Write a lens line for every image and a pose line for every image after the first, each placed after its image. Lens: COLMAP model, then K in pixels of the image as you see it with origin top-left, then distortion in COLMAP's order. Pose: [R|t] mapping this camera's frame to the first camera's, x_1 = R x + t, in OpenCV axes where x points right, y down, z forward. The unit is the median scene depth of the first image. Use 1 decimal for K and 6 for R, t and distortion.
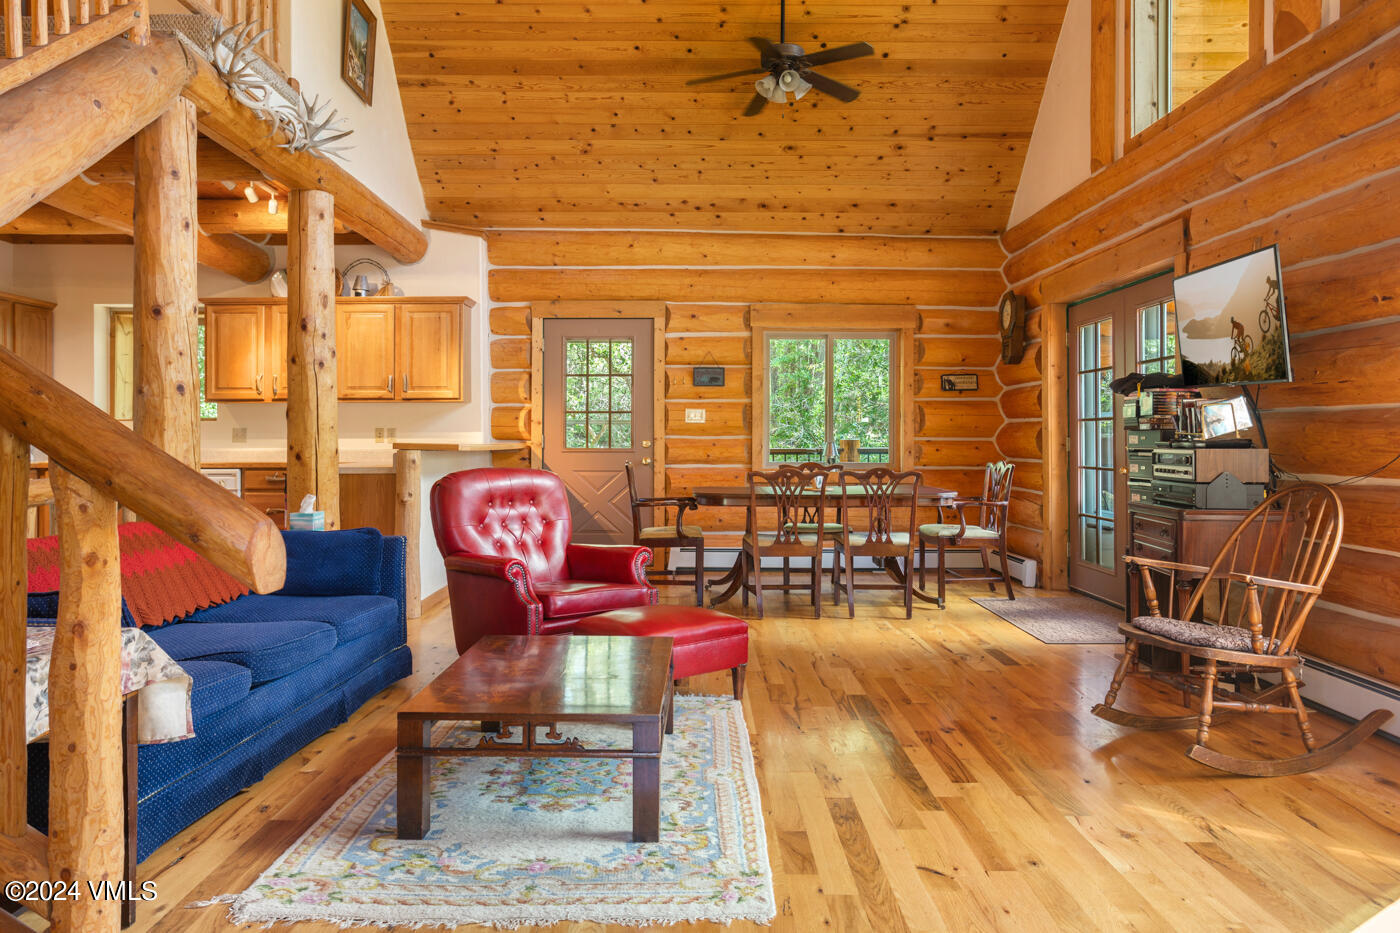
lens RADIAL K [[1020.2, 0, 696.9], [0, 1020.2, 428.5], [0, 0, 1]] dist [-0.015526, 0.016452]
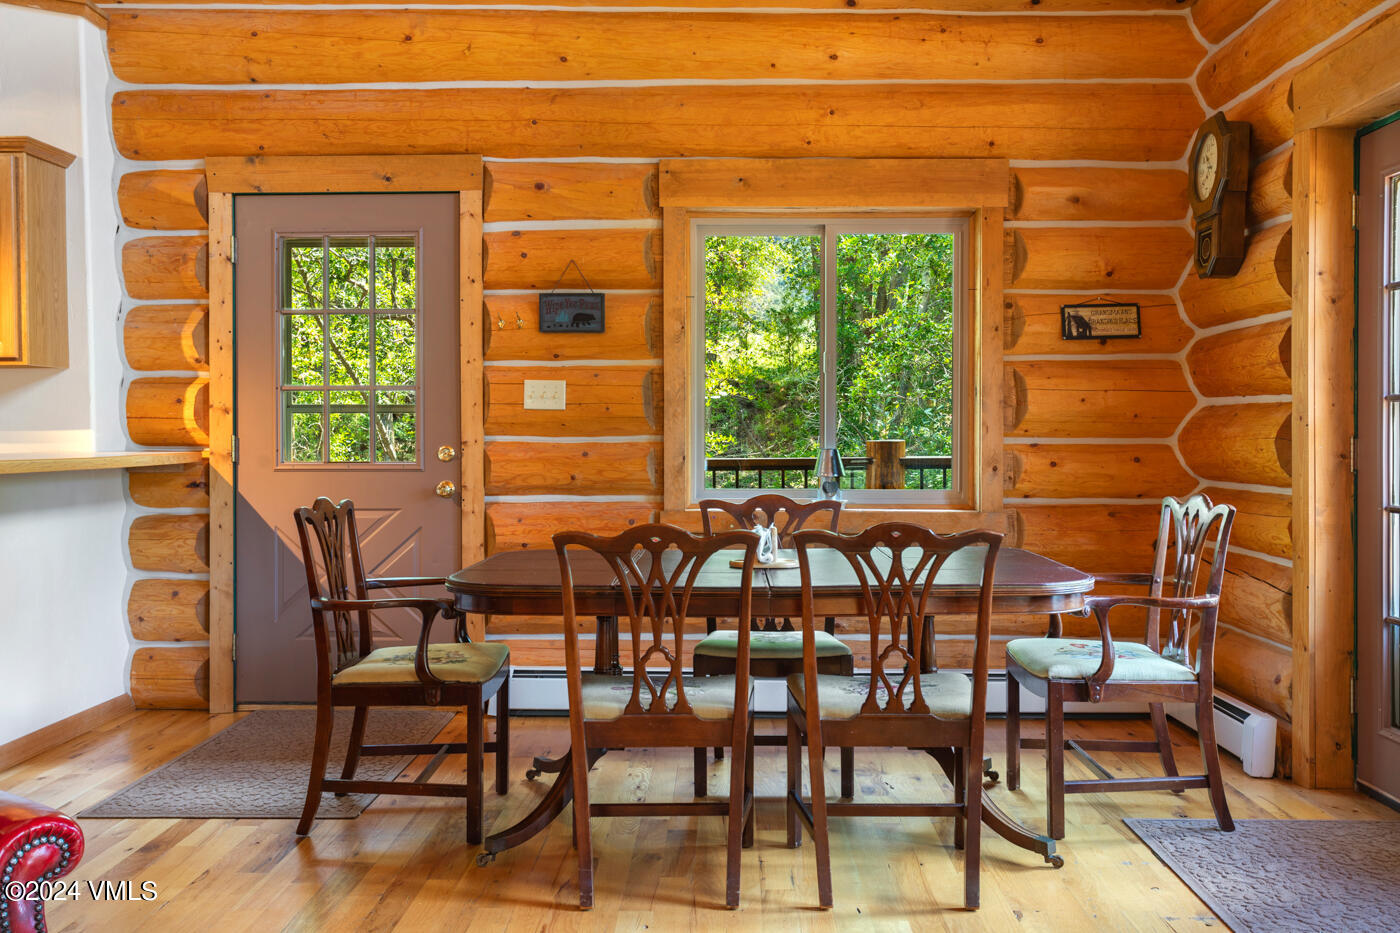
lens RADIAL K [[1381.5, 0, 698.0], [0, 1381.5, 456.0], [0, 0, 1]] dist [0.026172, 0.000000]
pose [[0.999527, -0.003131, -0.030595, 0.096195], [0.003963, 0.999623, 0.027171, -0.001024], [0.030498, -0.027279, 0.999162, 0.373407]]
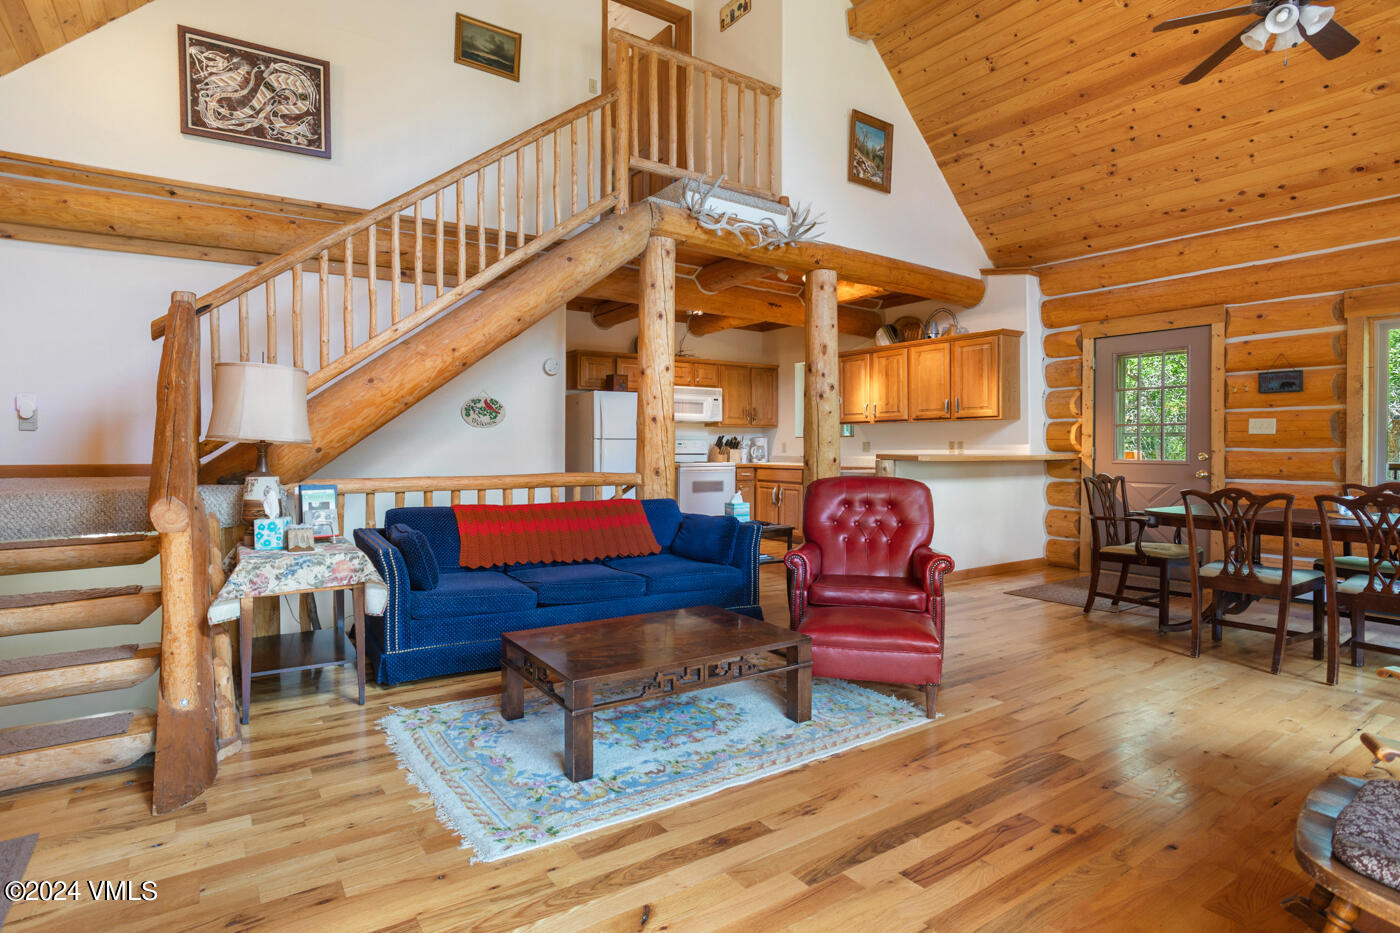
lens RADIAL K [[738.6, 0, 658.9], [0, 738.6, 449.8], [0, 0, 1]] dist [-0.040858, 0.019529]
pose [[0.536192, 0.004405, -0.844084, 0.270153], [0.007079, 0.999928, 0.009715, -0.001636], [0.844066, -0.011184, 0.536122, 0.217703]]
